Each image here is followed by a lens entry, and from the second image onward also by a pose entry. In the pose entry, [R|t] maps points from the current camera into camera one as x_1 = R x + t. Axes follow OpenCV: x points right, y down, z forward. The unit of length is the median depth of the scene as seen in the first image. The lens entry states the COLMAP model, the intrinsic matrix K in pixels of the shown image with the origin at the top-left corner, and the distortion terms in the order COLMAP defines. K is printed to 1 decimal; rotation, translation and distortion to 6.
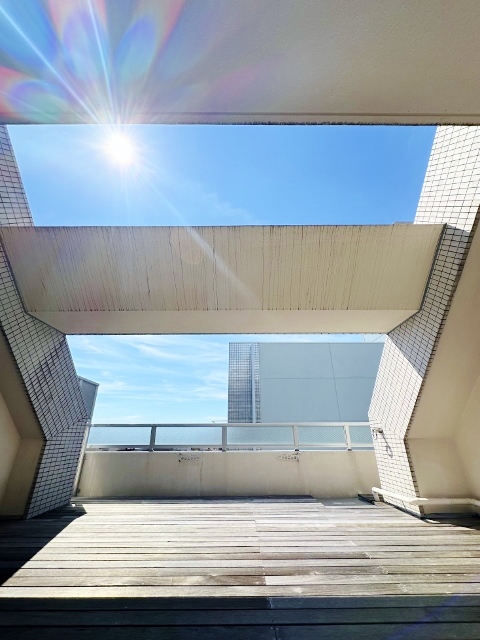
lens RADIAL K [[262.4, 0, 240.8], [0, 262.4, 320.0], [0, 0, 1]] dist [-0.000472, 0.000191]
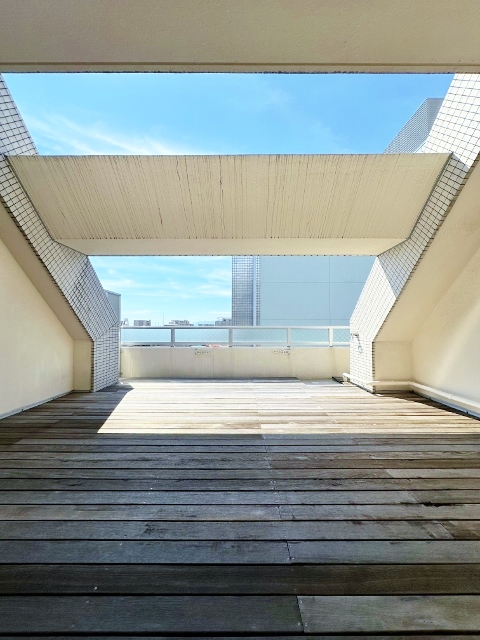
lens RADIAL K [[255.2, 0, 240.8], [0, 255.2, 320.3], [0, 0, 1]] dist [-0.000557, 0.000582]
pose [[0.999981, 0.003874, -0.004760, -0.015041], [-0.001788, 0.925790, 0.378035, -0.123852], [0.005871, -0.378019, 0.925779, -0.125855]]
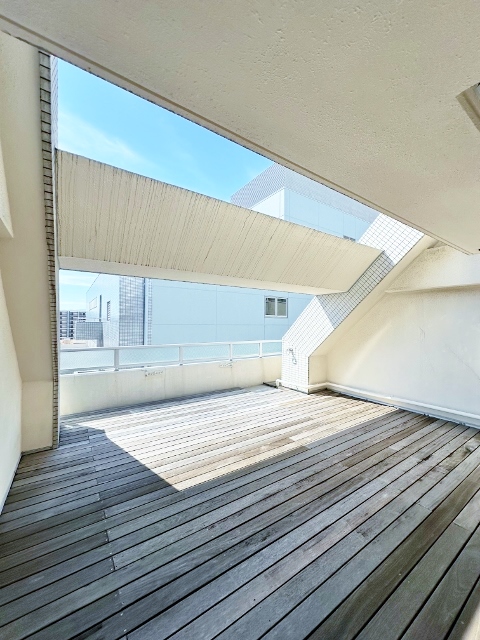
lens RADIAL K [[255.2, 0, 240.8], [0, 255.2, 320.3], [0, 0, 1]] dist [-0.000557, 0.000582]
pose [[0.830573, 0.017238, 0.556642, -0.778523], [-0.235327, 0.916765, 0.322744, -0.234437], [-0.504747, -0.399056, 0.765497, 0.025166]]
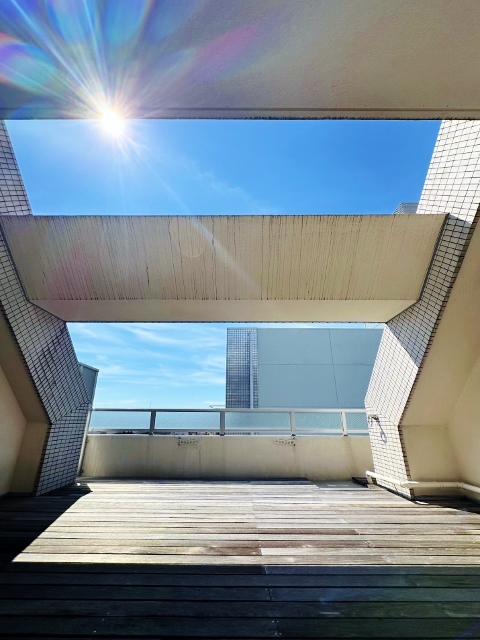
lens RADIAL K [[270.1, 0, 236.2], [0, 270.1, 320.2], [0, 0, 1]] dist [-0.000270, 0.000237]
pose [[0.999938, 0.005972, -0.009389, -0.003350], [-0.005399, 0.998189, 0.059911, -0.020351], [0.009730, -0.059857, 0.998160, -0.038306]]
